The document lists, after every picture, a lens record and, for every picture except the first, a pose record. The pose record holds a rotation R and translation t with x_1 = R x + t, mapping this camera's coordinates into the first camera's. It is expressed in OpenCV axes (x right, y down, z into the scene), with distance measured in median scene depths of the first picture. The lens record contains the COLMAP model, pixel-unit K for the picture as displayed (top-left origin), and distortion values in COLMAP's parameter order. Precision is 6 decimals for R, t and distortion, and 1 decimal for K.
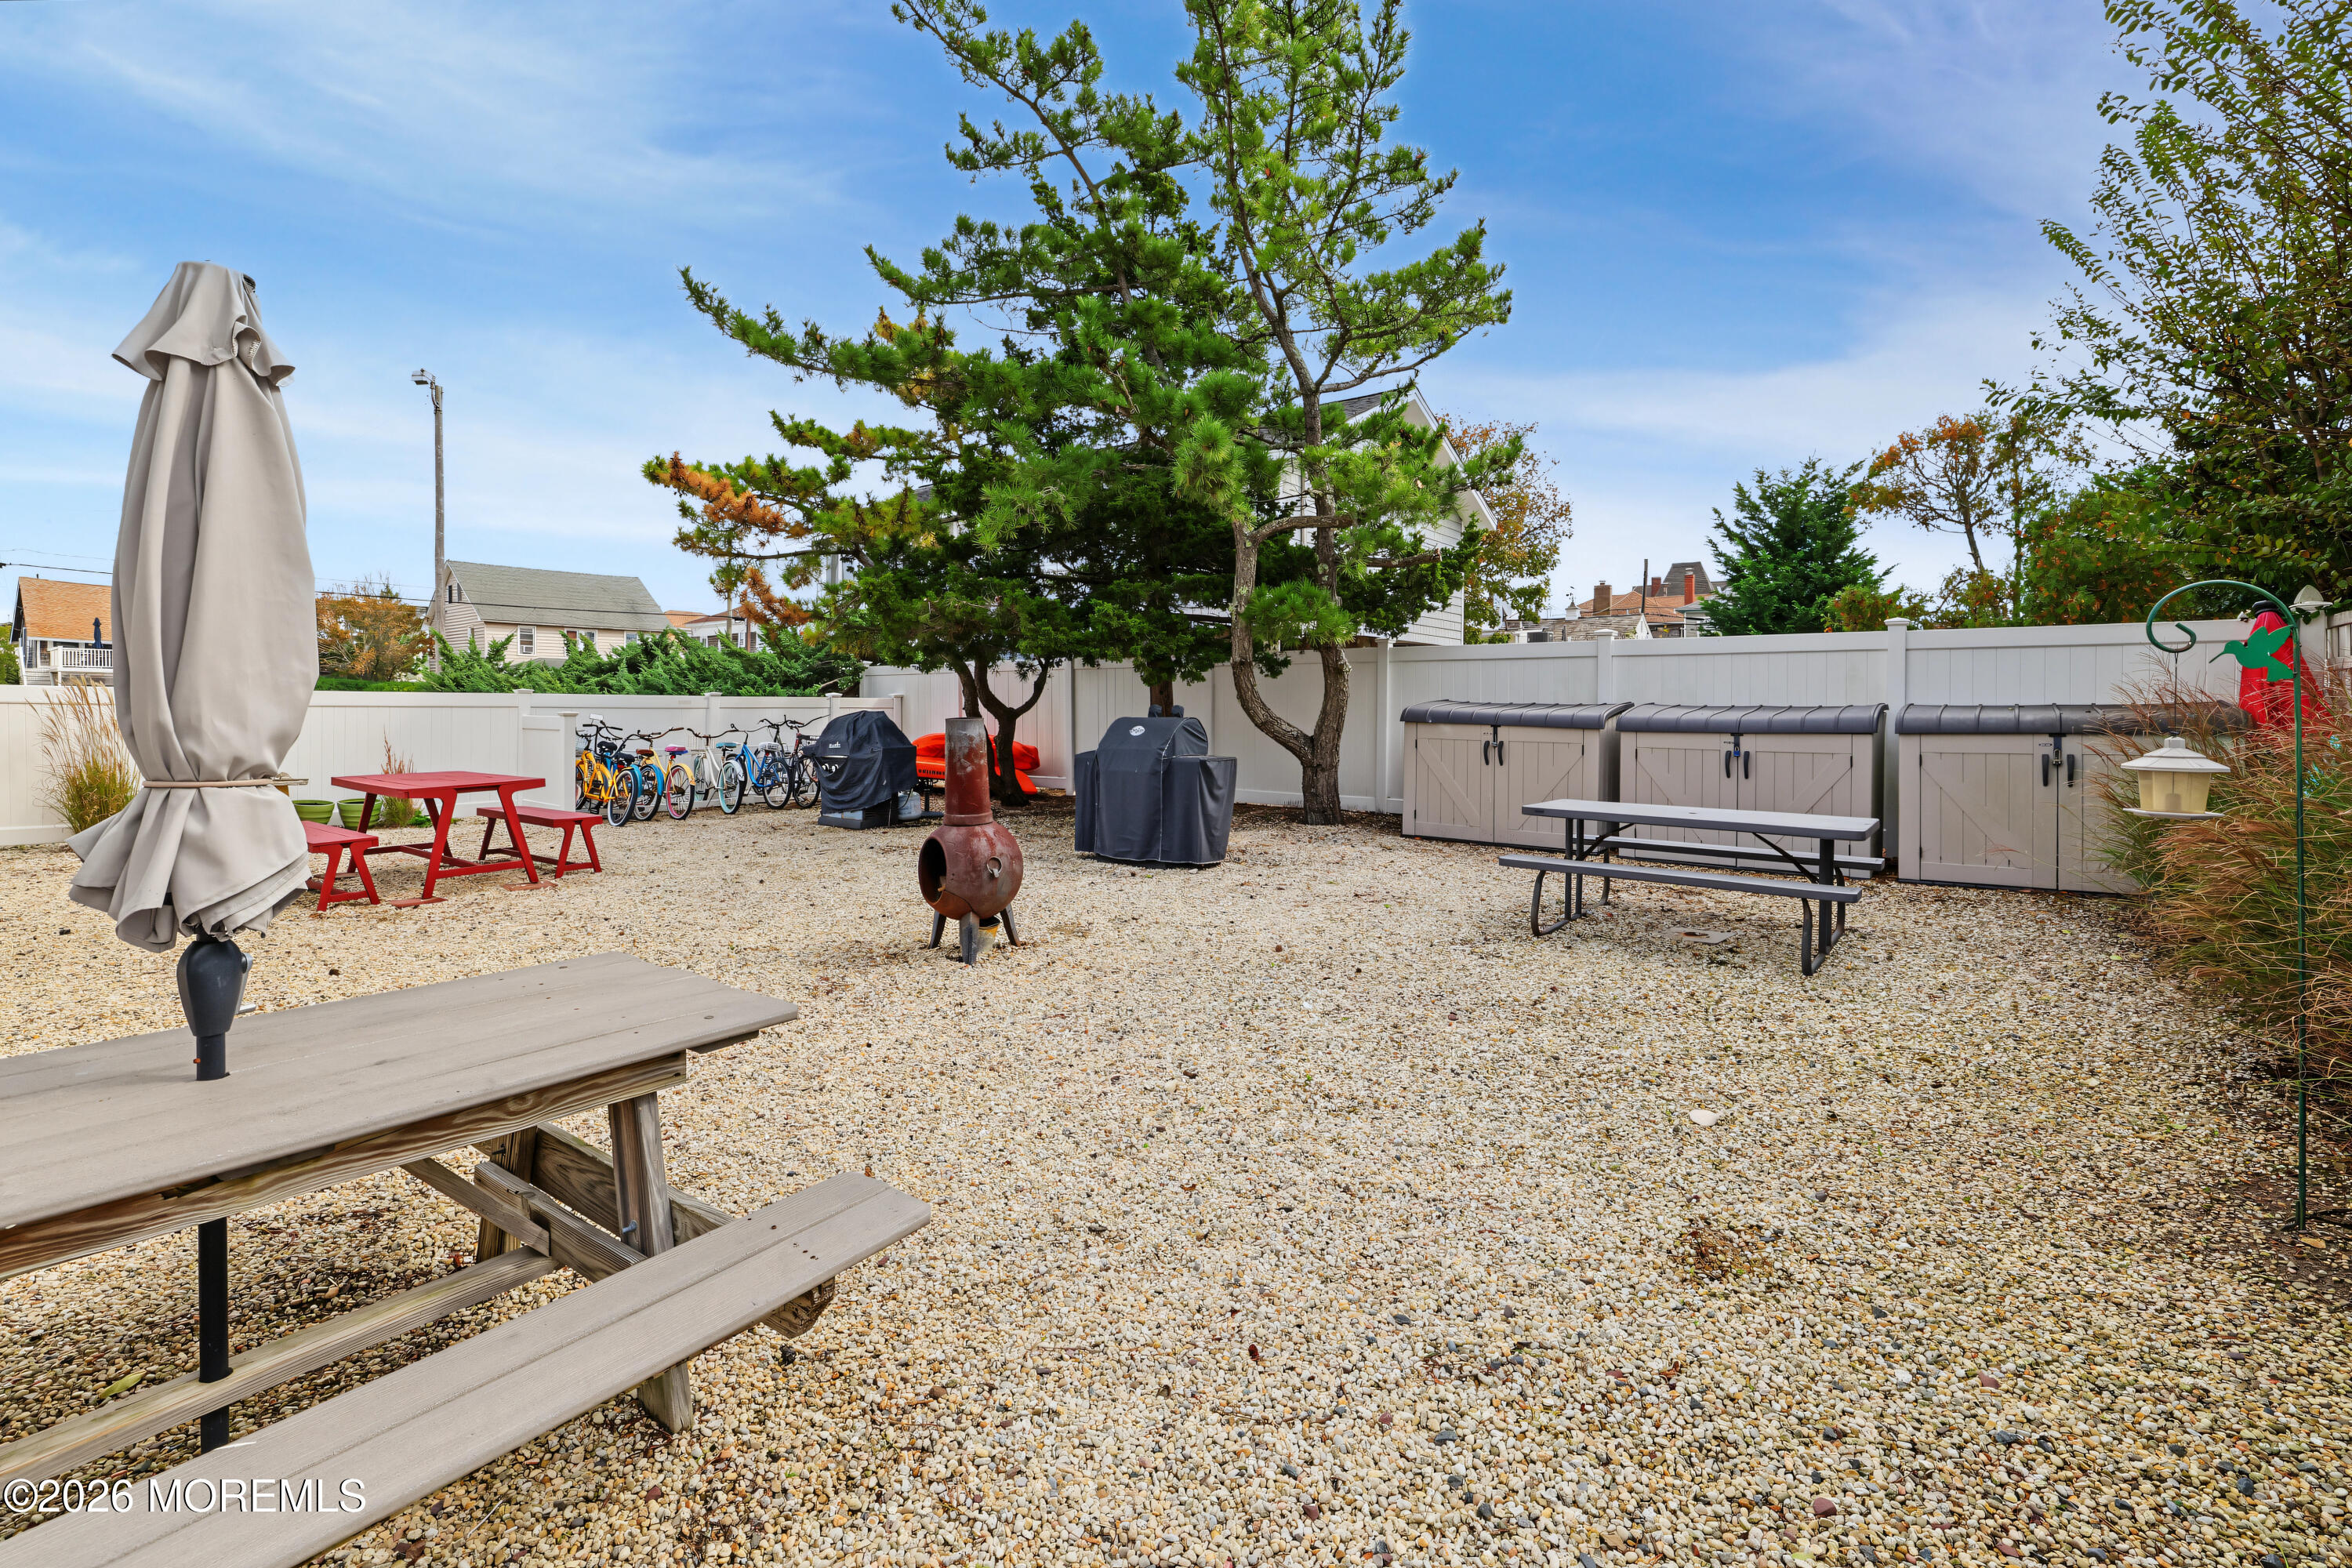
lens RADIAL K [[1040.7, 0, 1182.9], [0, 1040.7, 764.4], [0, 0, 1]] dist [-0.044313, 0.014965]
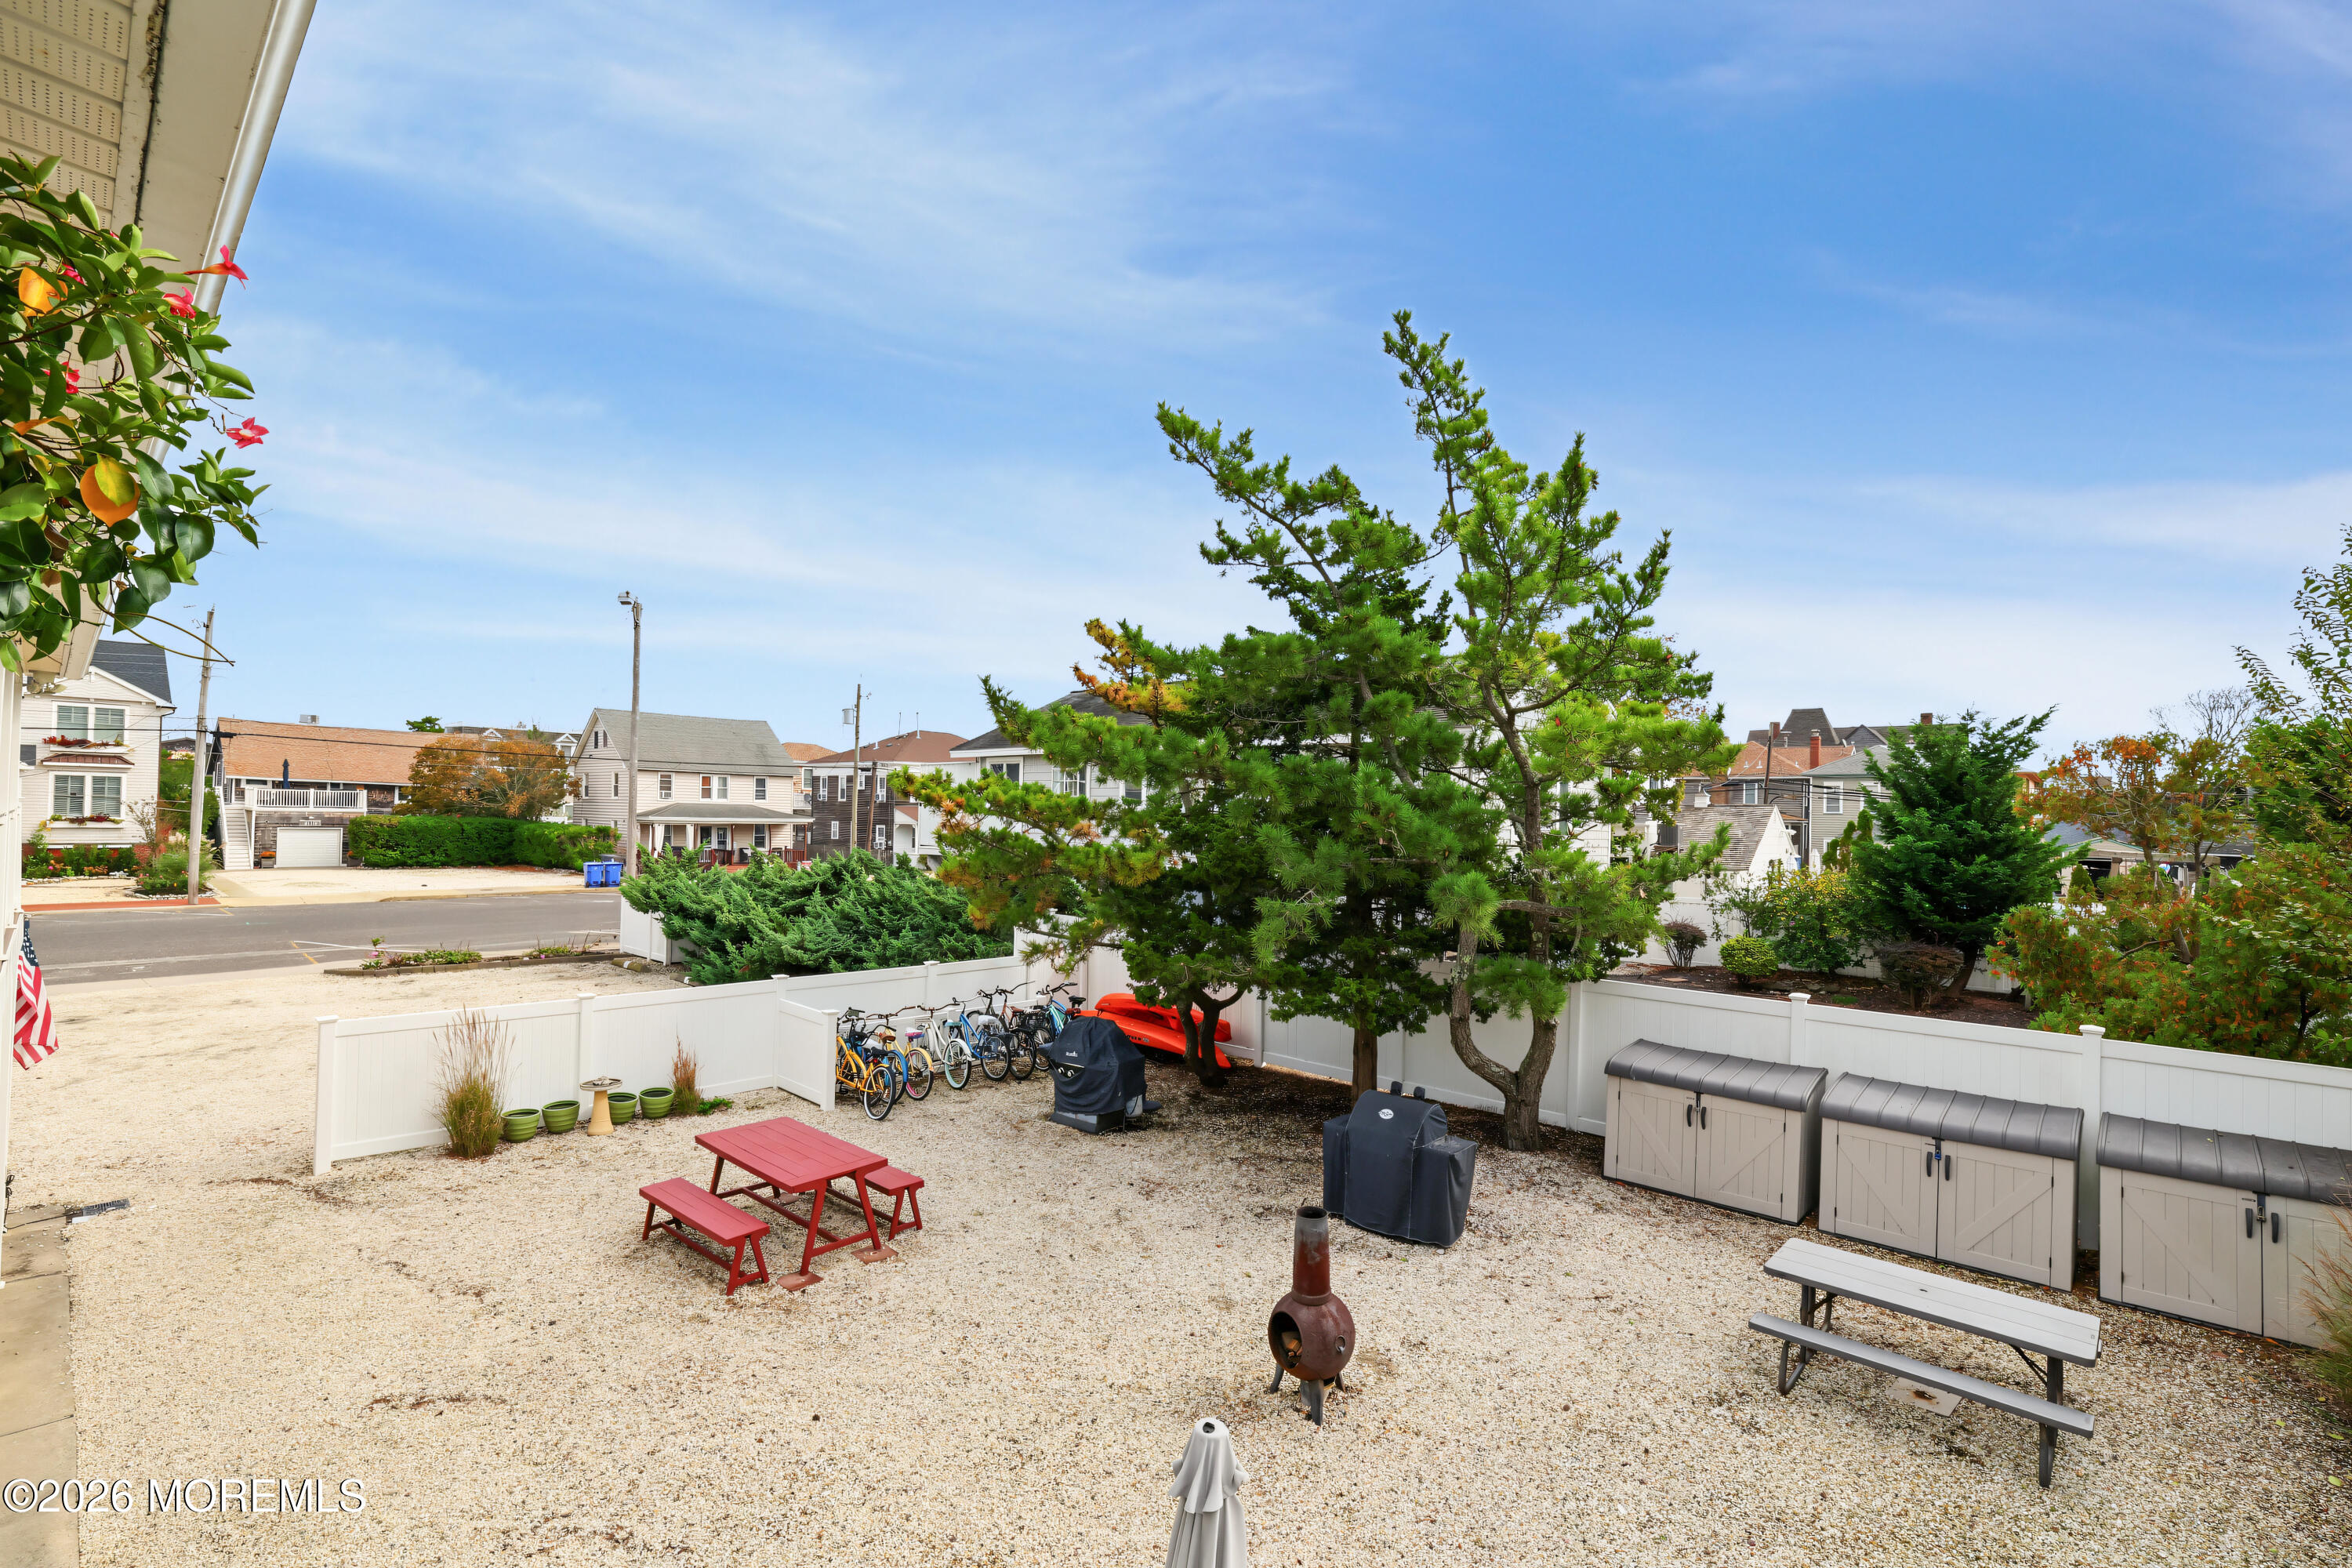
lens RADIAL K [[1074.2, 0, 1165.8], [0, 1074.2, 797.5], [0, 0, 1]] dist [-0.045160, 0.016144]
pose [[0.997021, 0.022143, -0.073884, -0.175439], [-0.024983, 0.998976, -0.037730, -0.279338], [0.072973, 0.039463, 0.996553, -0.160078]]
